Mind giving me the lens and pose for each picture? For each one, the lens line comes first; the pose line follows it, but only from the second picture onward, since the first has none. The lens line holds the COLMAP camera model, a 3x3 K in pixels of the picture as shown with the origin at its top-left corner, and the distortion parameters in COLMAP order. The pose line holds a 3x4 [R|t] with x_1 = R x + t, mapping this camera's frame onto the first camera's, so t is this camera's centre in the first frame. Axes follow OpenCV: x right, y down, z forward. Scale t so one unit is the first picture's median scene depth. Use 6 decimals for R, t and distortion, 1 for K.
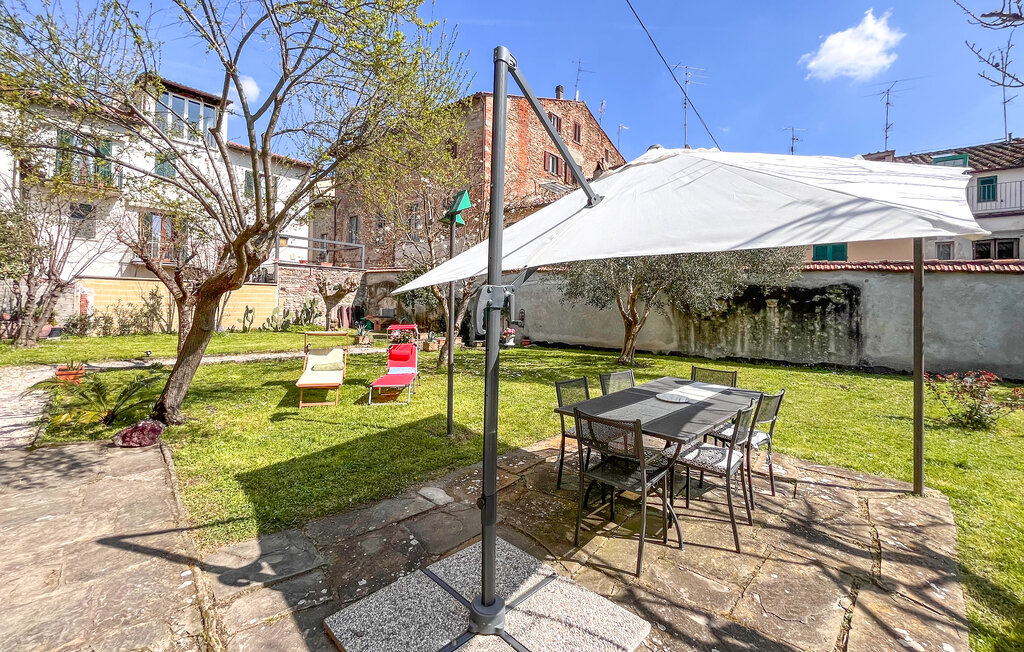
lens RADIAL K [[416.7, 0, 513.4], [0, 416.7, 292.6], [0, 0, 1]] dist [-0.000060, -0.000118]
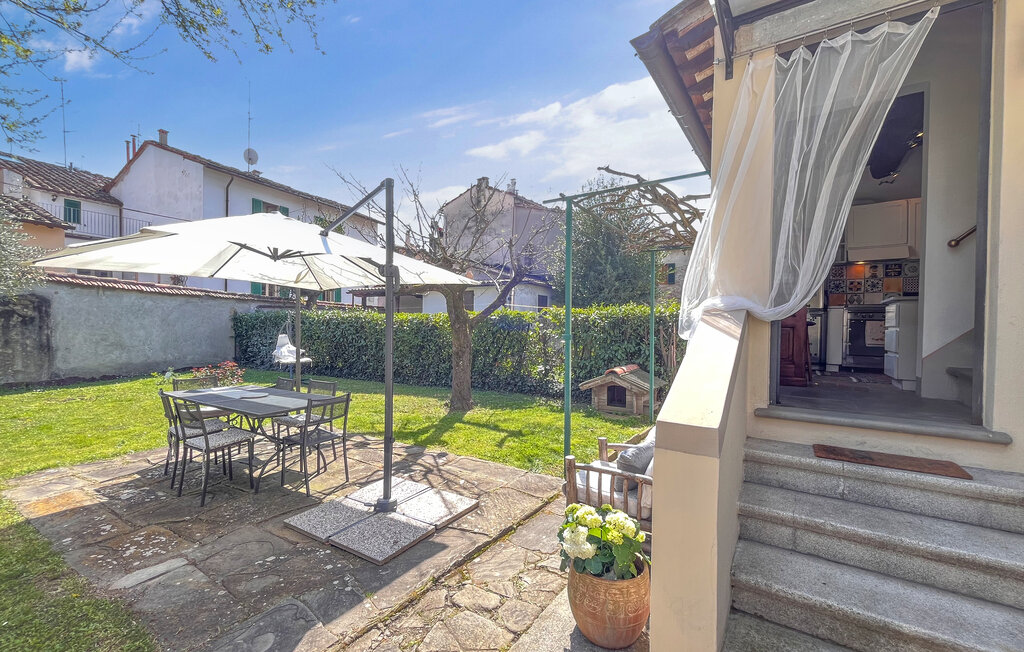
lens RADIAL K [[430.4, 0, 507.0], [0, 430.4, 357.2], [0, 0, 1]] dist [-0.002241, -0.000100]
pose [[-0.235321, -0.091304, 0.967620, -0.391329], [-0.037238, 0.995694, 0.084897, -0.002400], [-0.971204, -0.016054, -0.237707, 0.199657]]
